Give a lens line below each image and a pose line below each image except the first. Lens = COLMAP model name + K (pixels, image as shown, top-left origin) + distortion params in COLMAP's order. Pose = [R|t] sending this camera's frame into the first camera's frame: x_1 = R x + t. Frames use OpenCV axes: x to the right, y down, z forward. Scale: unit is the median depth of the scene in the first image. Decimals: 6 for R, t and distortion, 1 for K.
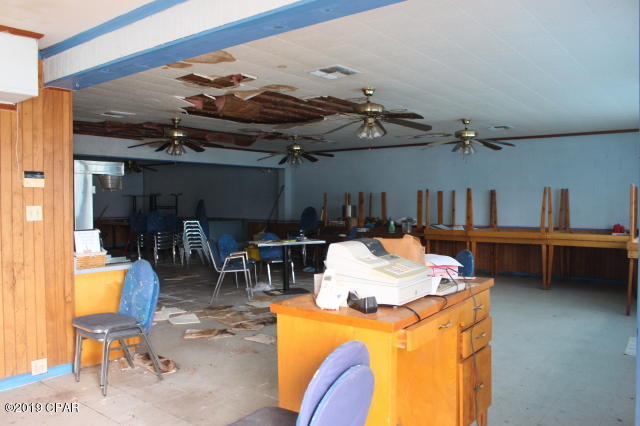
lens RADIAL K [[522.9, 0, 320.4], [0, 522.9, 213.9], [0, 0, 1]] dist [-0.139066, 0.083647]
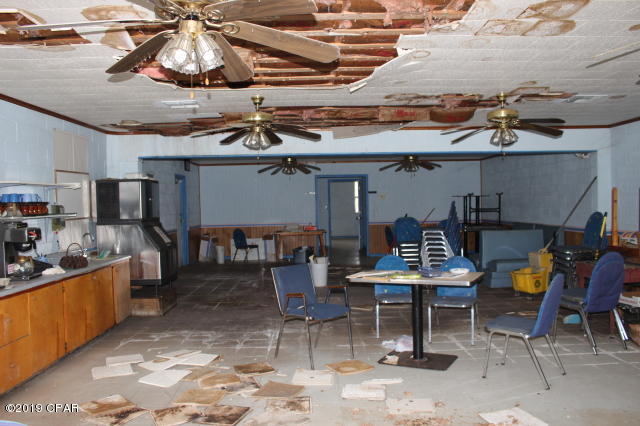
lens RADIAL K [[522.9, 0, 319.8], [0, 522.9, 213.3], [0, 0, 1]] dist [-0.139066, 0.083647]
pose [[0.631867, 0.000131, -0.775077, 0.331904], [0.003810, 0.999987, 0.003275, -0.020958], [0.775067, -0.005022, 0.631859, 0.565898]]
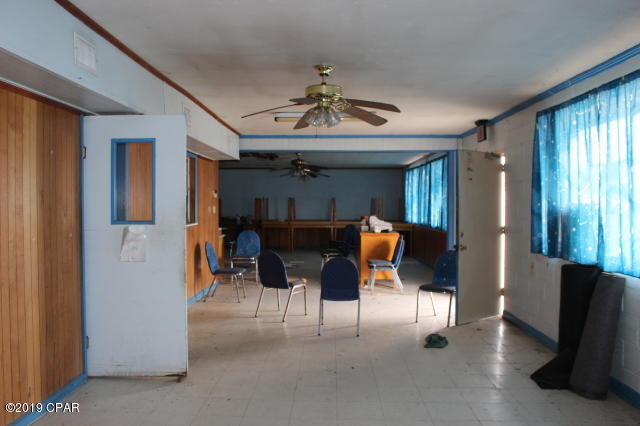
lens RADIAL K [[522.9, 0, 321.6], [0, 522.9, 210.7], [0, 0, 1]] dist [-0.139066, 0.083647]
pose [[0.798468, -0.003227, 0.602028, -0.839329], [0.011356, 0.999888, -0.009701, 0.016944], [-0.601930, 0.014582, 0.798416, -0.582967]]
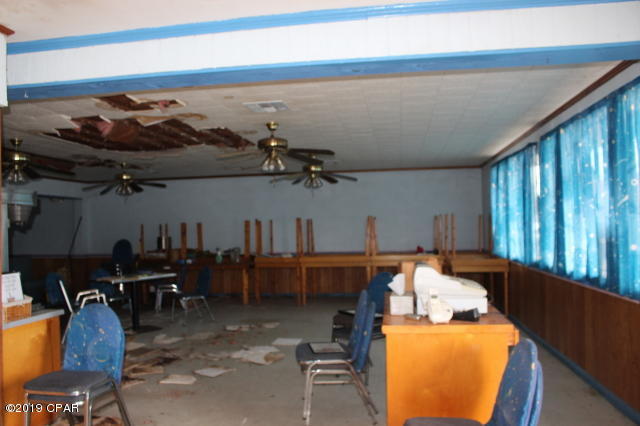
lens RADIAL K [[522.9, 0, 320.9], [0, 522.9, 218.3], [0, 0, 1]] dist [-0.139066, 0.083647]
pose [[0.869814, -0.009309, 0.493293, -0.250693], [0.033190, 0.998661, -0.039678, -0.004692], [-0.492263, 0.050885, 0.868958, 0.036713]]
